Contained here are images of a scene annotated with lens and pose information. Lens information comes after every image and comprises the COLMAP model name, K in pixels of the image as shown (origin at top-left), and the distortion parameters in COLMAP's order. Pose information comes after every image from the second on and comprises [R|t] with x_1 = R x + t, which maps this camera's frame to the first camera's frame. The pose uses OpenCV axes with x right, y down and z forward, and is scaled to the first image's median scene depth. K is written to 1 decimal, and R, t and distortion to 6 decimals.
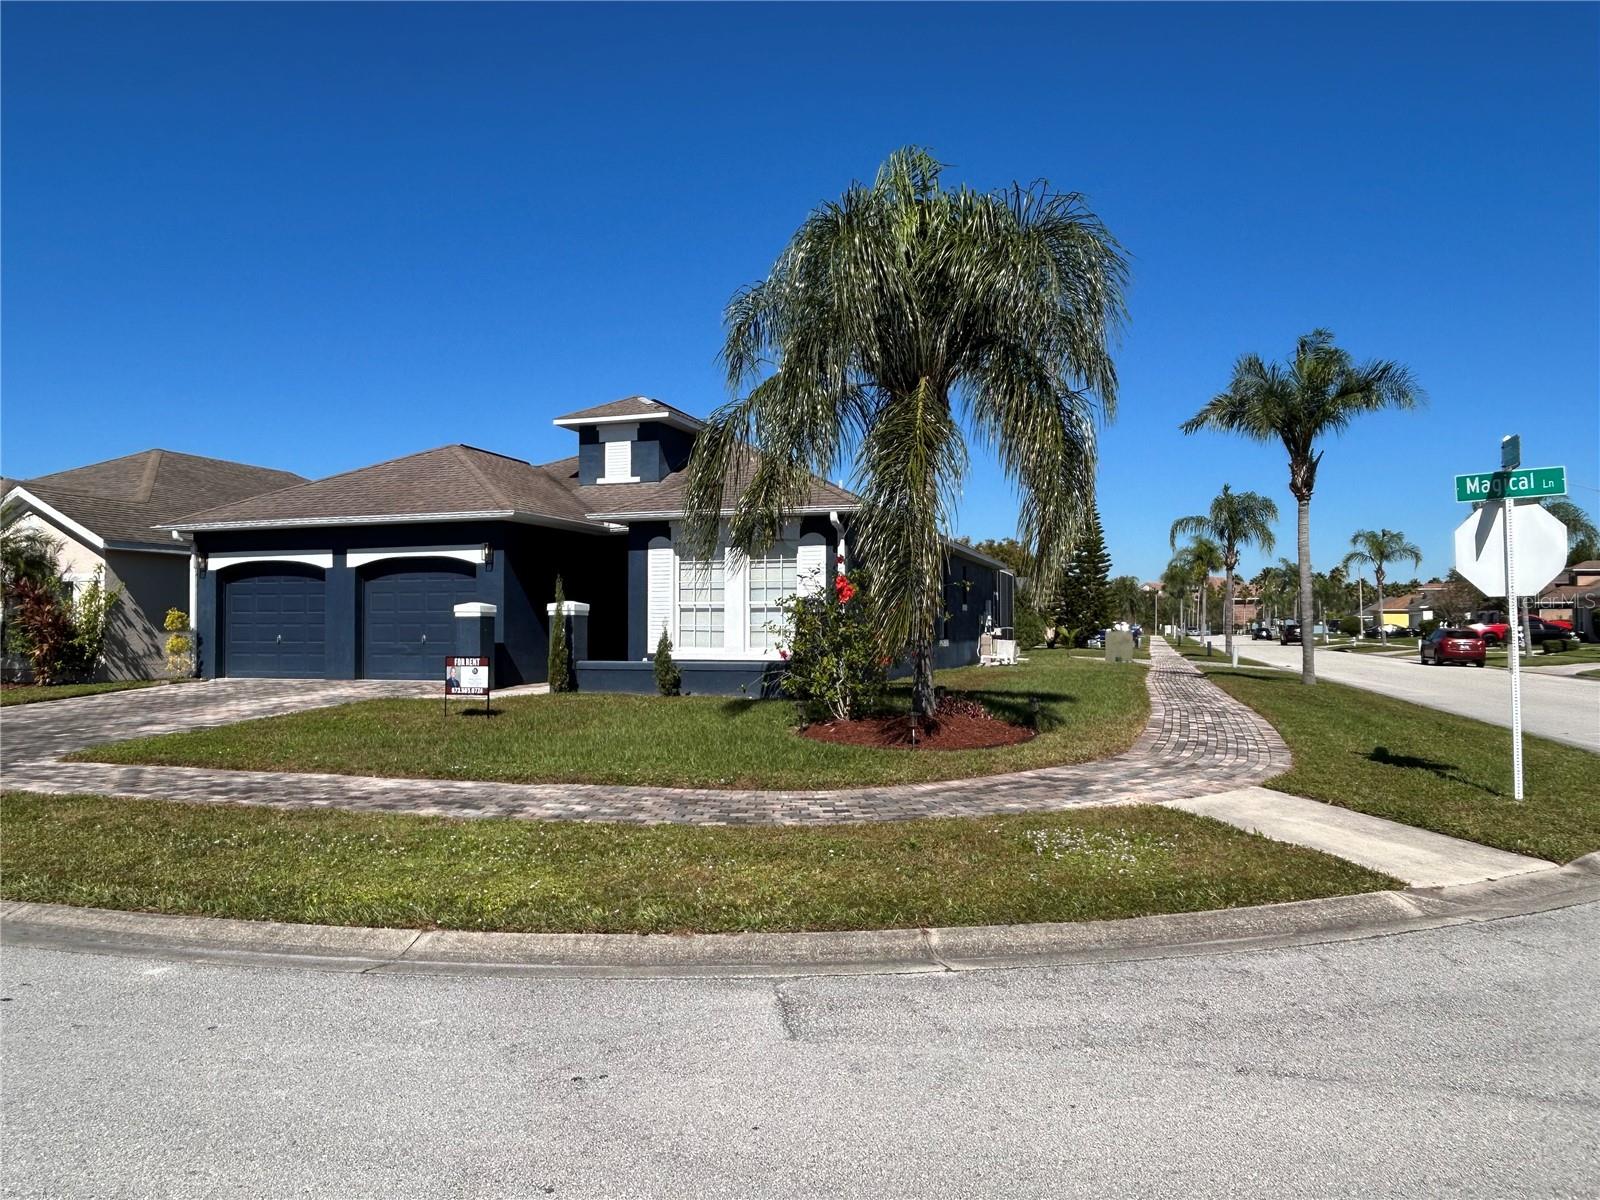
lens RADIAL K [[1070.7, 0, 802.3], [0, 1070.7, 595.3], [0, 0, 1]] dist [-0.025783, -0.000168]
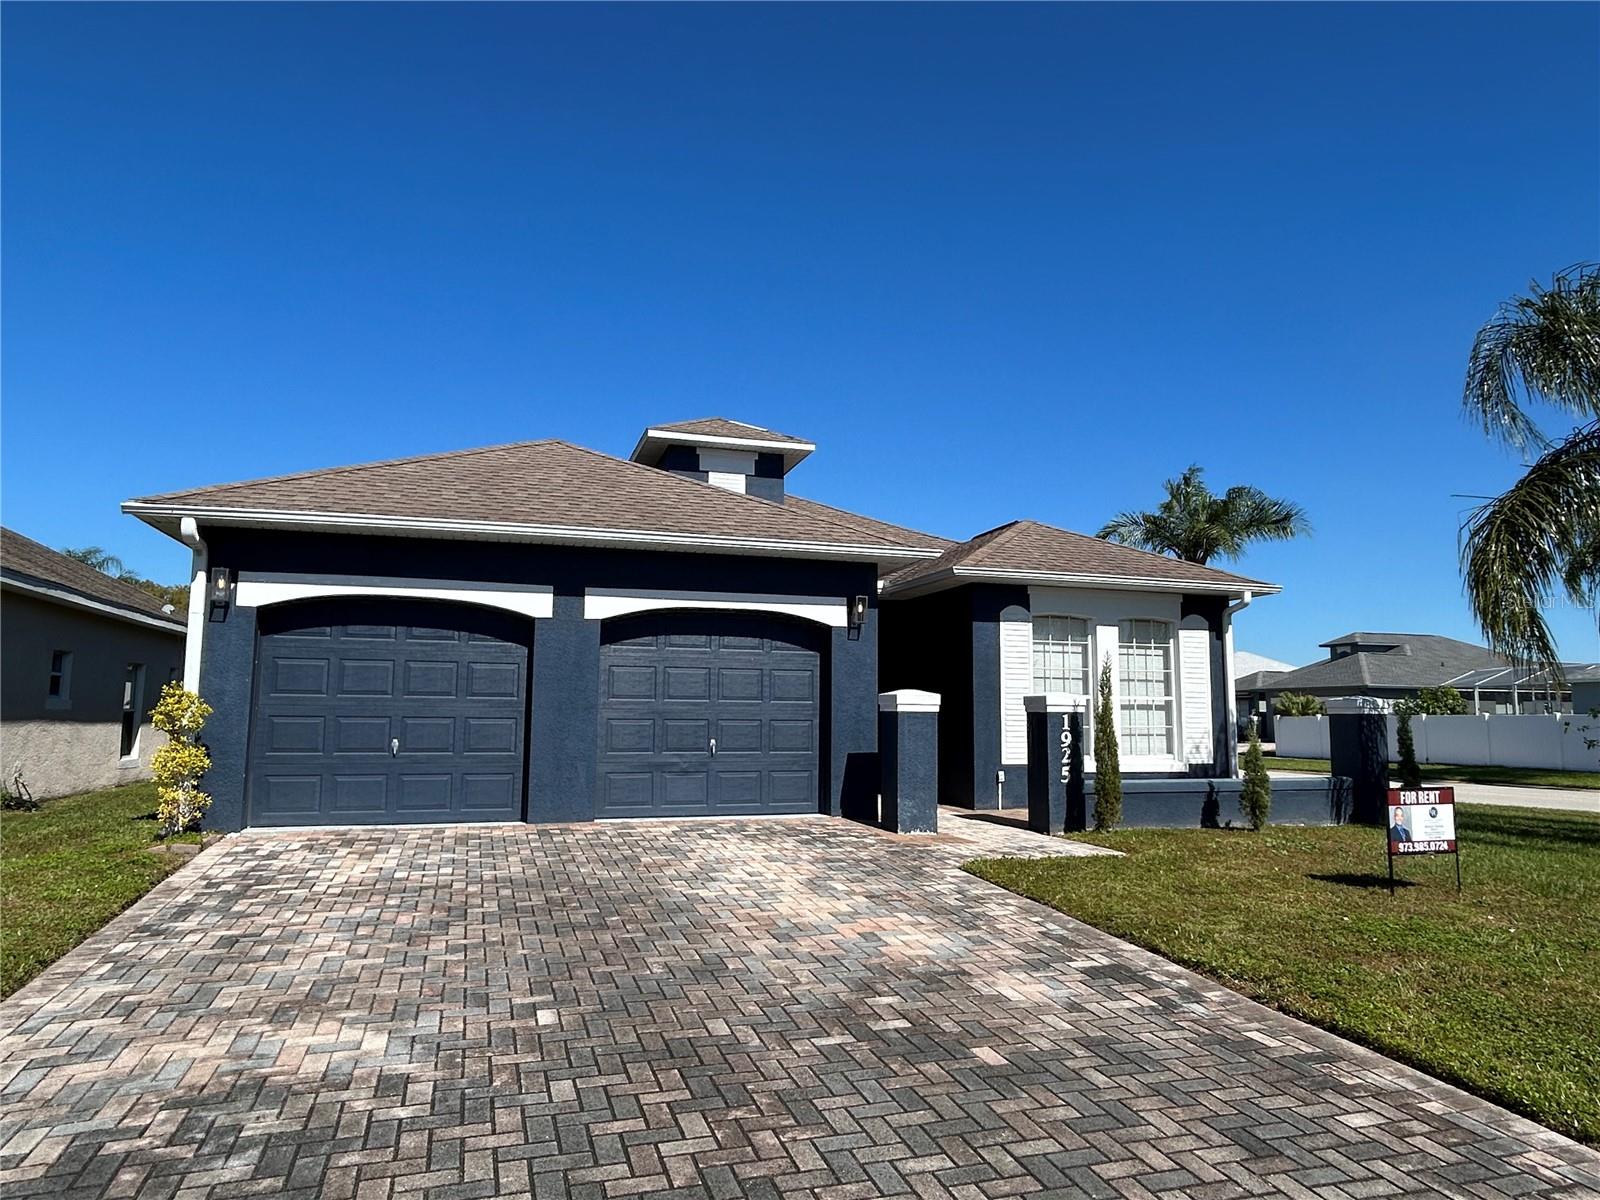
lens RADIAL K [[1001.7, 0, 799.2], [0, 1001.7, 603.2], [0, 0, 1]] dist [0.008754, 0.001098]
pose [[0.834600, 0.073651, 0.545911, -0.623503], [-0.027298, 0.995334, -0.092550, 0.011591], [-0.550180, 0.062340, 0.832716, 0.496415]]
